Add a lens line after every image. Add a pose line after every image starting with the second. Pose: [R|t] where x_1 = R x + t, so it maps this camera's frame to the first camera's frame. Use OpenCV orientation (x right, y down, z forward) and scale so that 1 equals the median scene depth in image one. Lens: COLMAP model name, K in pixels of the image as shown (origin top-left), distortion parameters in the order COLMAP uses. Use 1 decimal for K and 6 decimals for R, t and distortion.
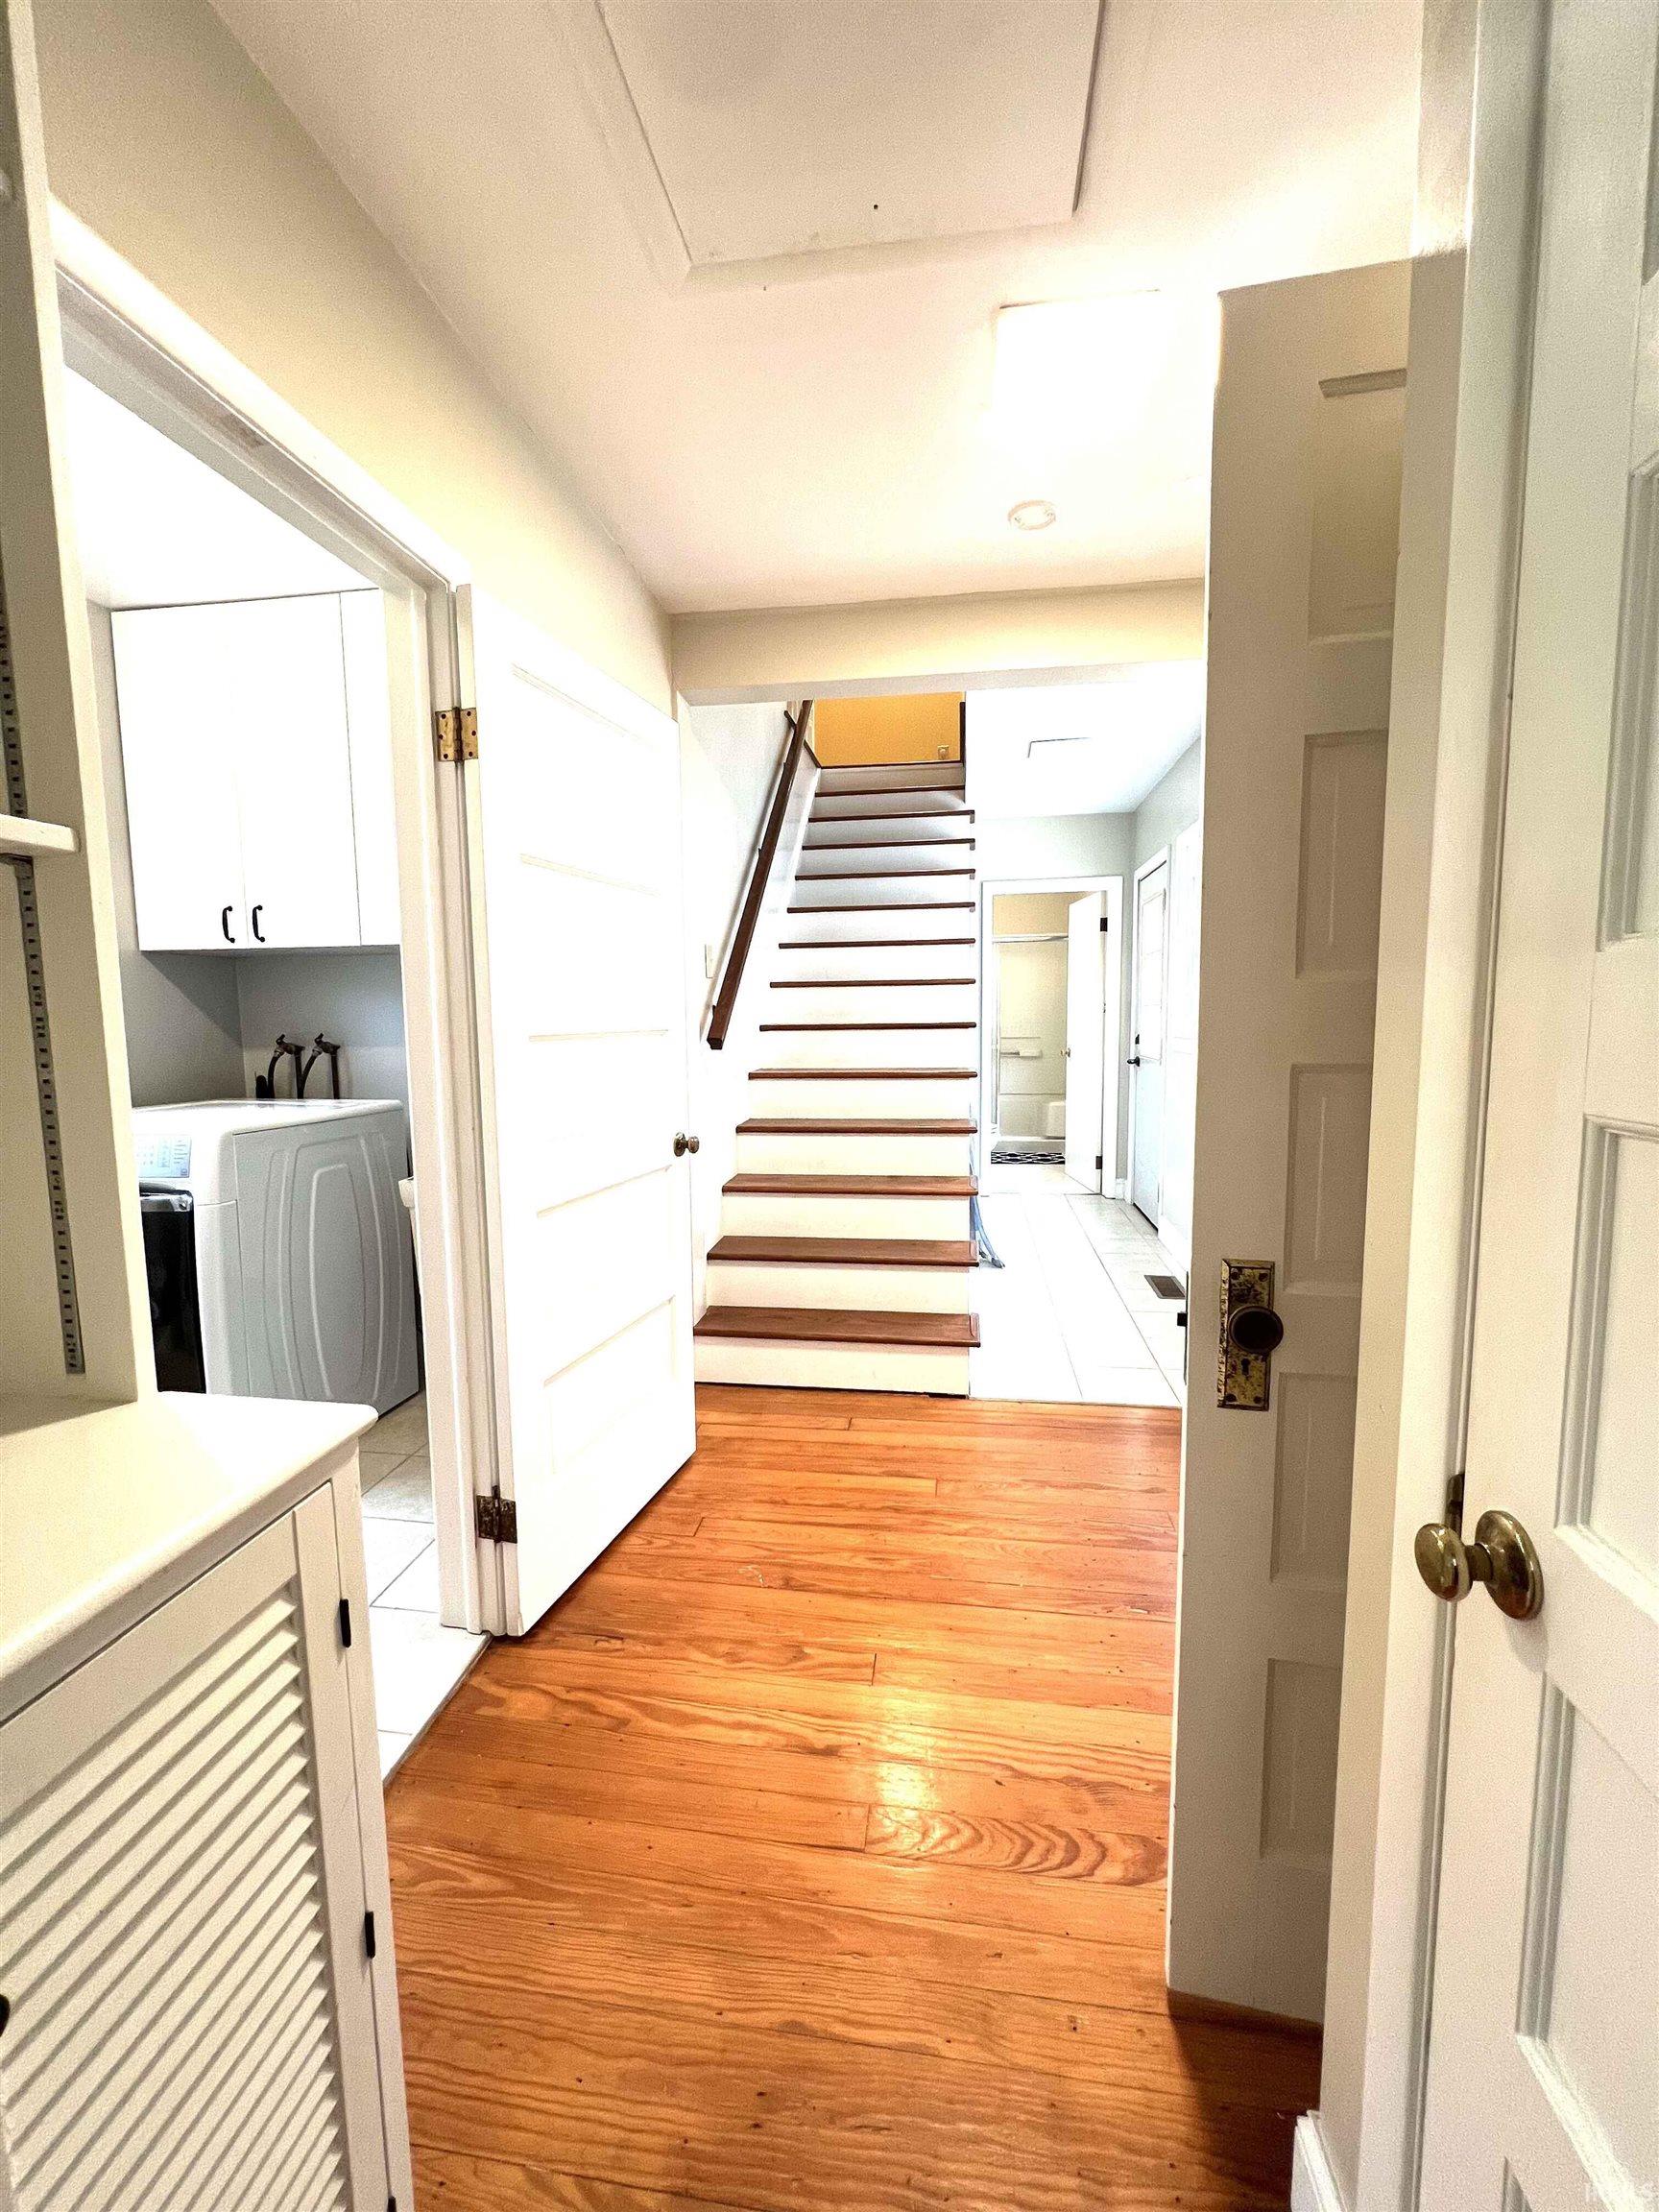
lens RADIAL K [[888.1, 0, 848.4], [0, 888.1, 1101.0], [0, 0, 1]] dist [-0.003026, 0.001210]
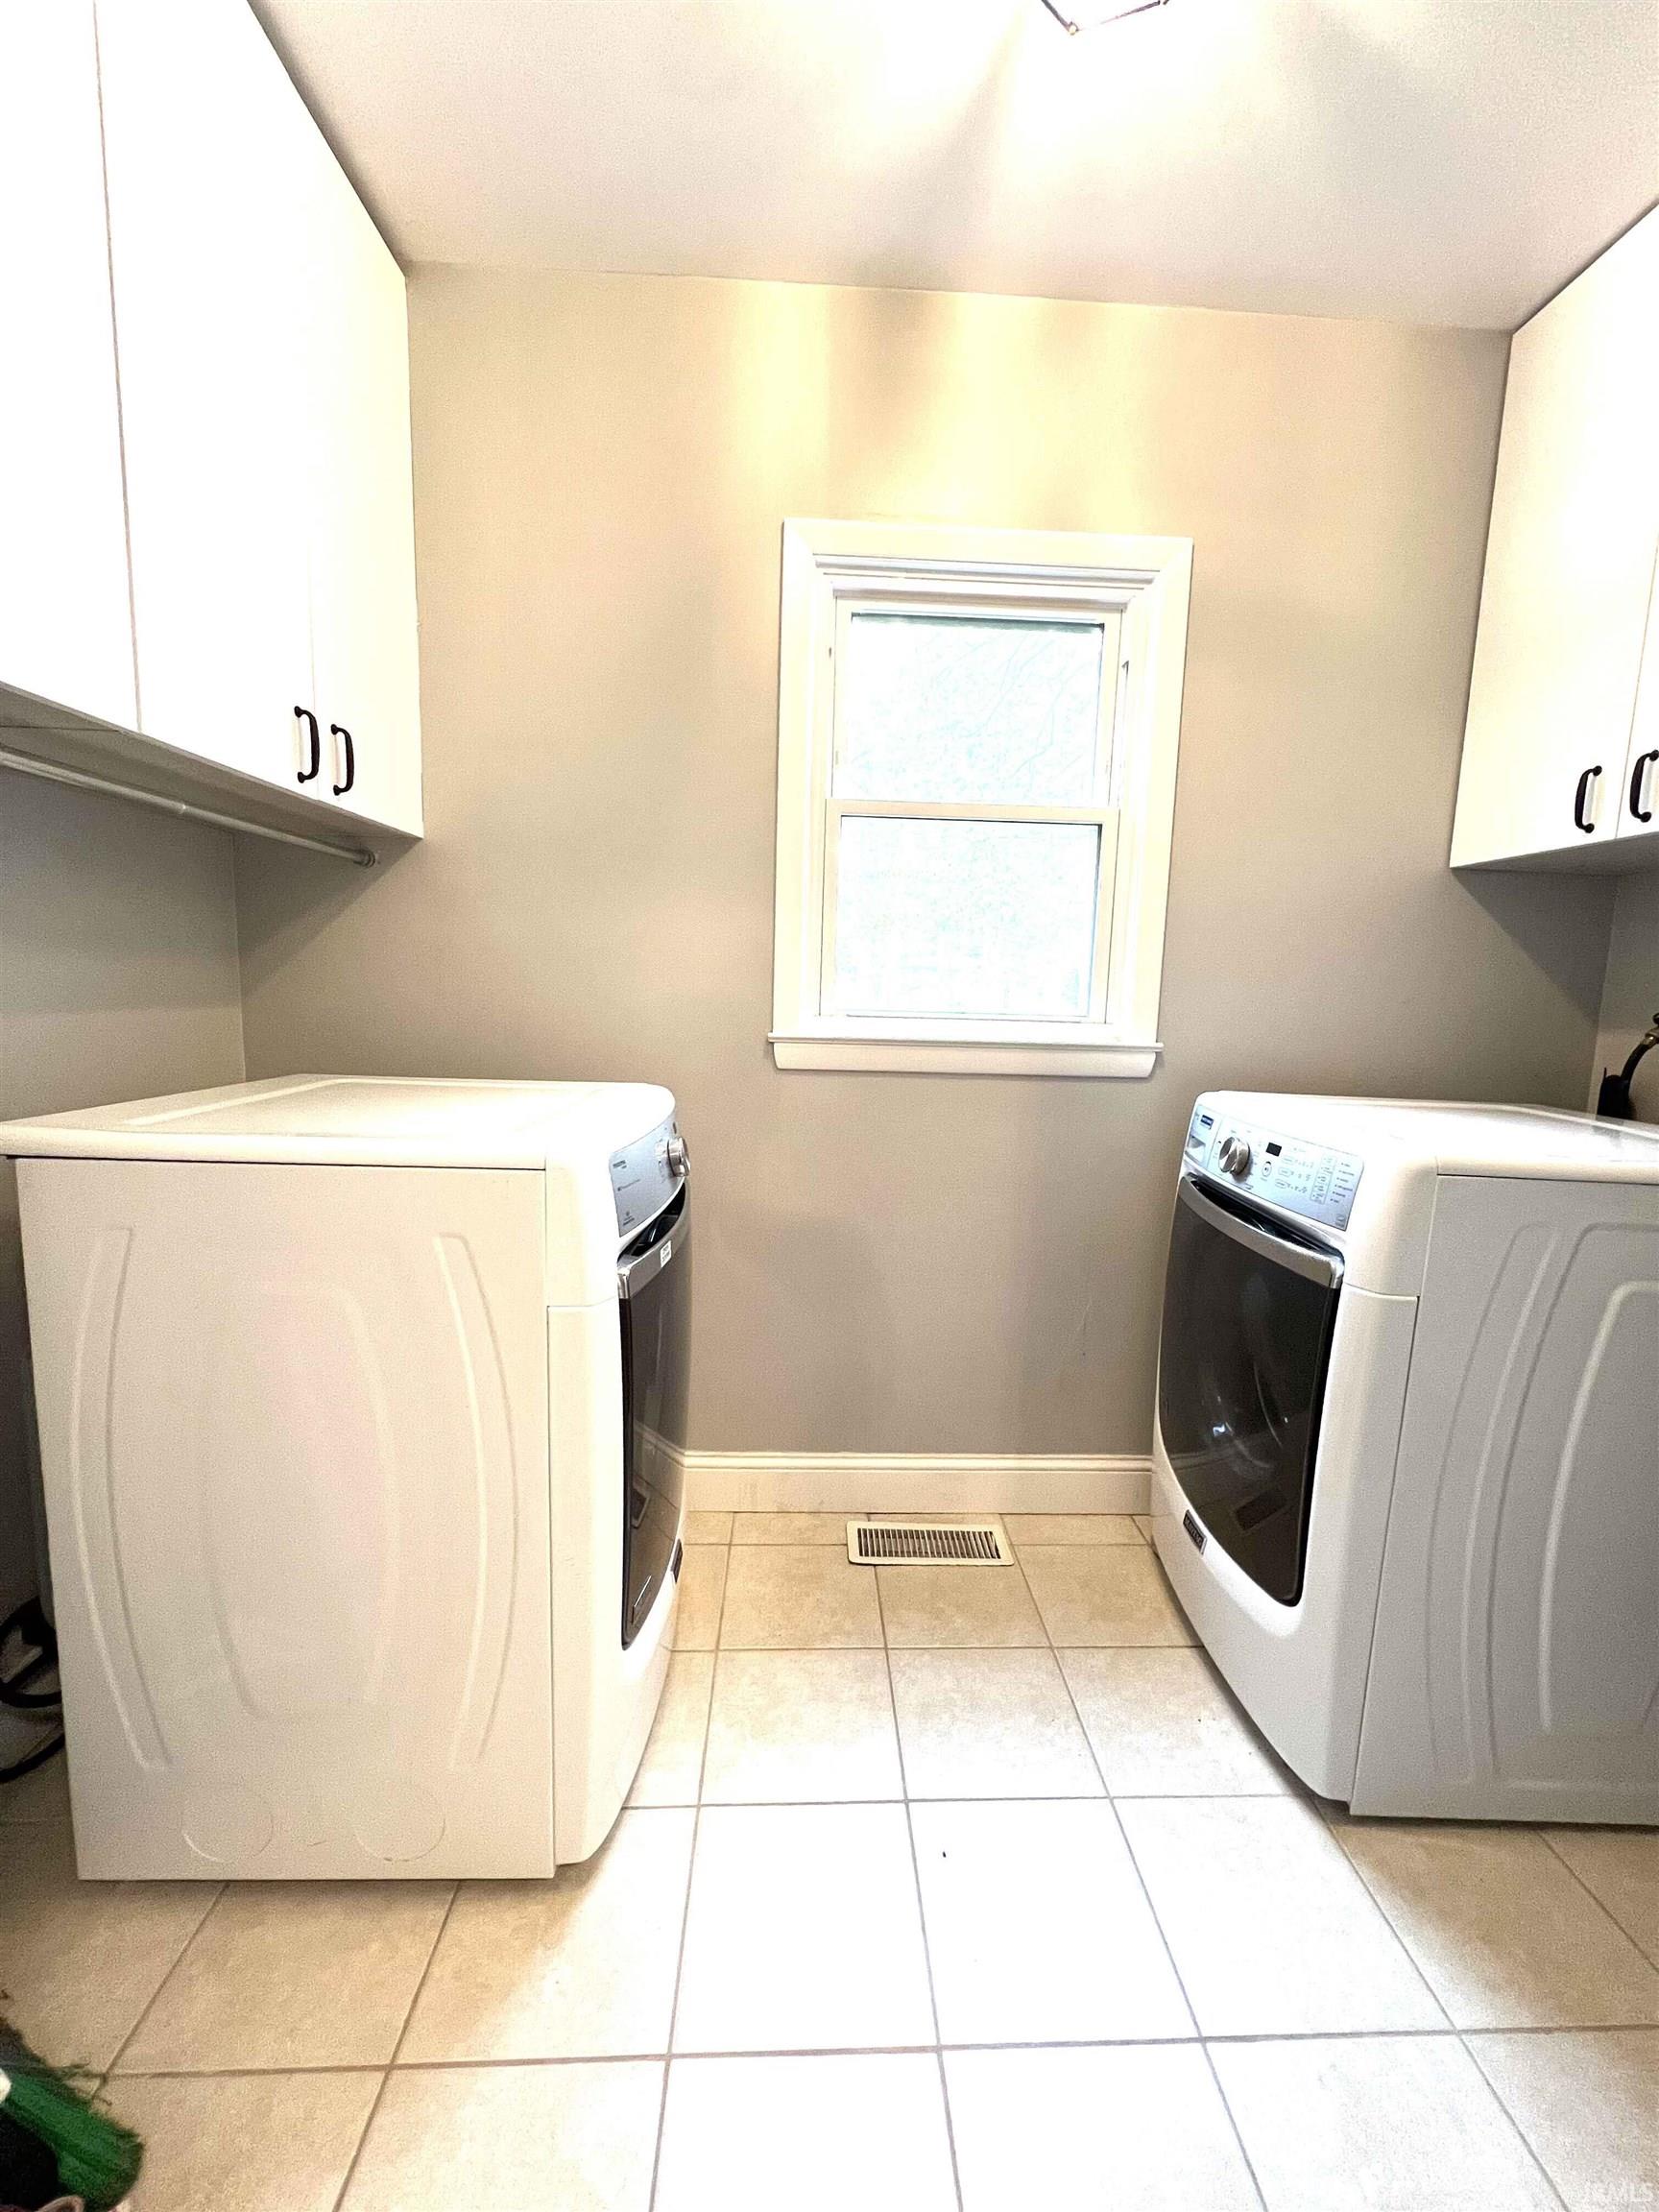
lens RADIAL K [[888.1, 0, 840.1], [0, 888.1, 1097.8], [0, 0, 1]] dist [-0.003026, 0.001210]
pose [[0.161214, 0.130314, -0.978278, -0.201888], [-0.130528, 0.985352, 0.109746, -0.013437], [0.978250, 0.110000, 0.175862, 0.457985]]
